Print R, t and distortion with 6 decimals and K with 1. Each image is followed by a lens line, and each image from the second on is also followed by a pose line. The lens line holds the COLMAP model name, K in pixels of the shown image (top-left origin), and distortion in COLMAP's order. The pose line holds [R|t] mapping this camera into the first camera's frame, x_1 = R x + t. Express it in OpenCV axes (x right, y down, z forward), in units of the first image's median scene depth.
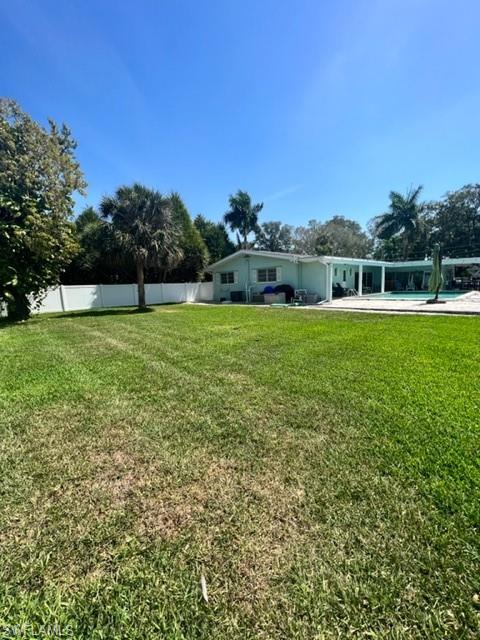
lens RADIAL K [[258.4, 0, 240.0], [0, 258.4, 320.0], [0, 0, 1]] dist [0.001225, 0.000746]
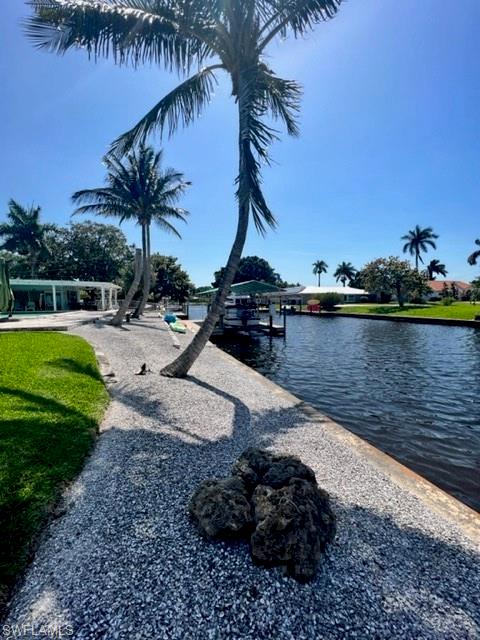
lens RADIAL K [[253.4, 0, 239.9], [0, 253.4, 329.2], [0, 0, 1]] dist [0.010634, 0.000022]
pose [[0.431959, -0.067425, 0.899369, 0.741734], [0.115048, 0.993174, 0.019201, 0.094467], [-0.894525, 0.095177, 0.436768, -0.322468]]
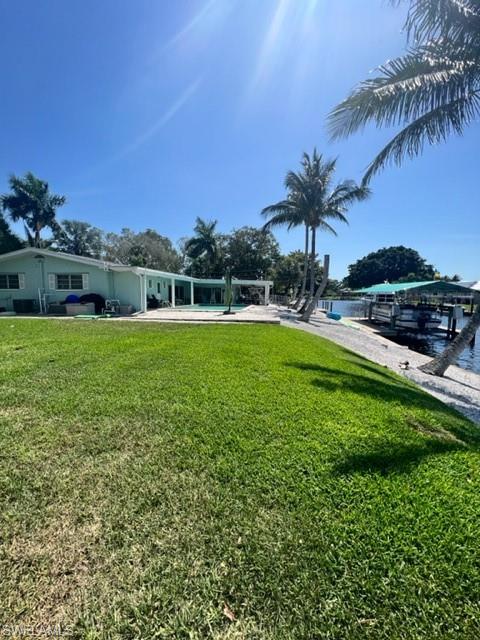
lens RADIAL K [[258.4, 0, 240.0], [0, 258.4, 320.0], [0, 0, 1]] dist [0.001225, 0.000746]
pose [[0.779071, -0.018762, 0.626655, 0.030740], [0.045699, 0.998593, -0.026916, -0.000133], [-0.625268, 0.049607, 0.778832, -0.018441]]
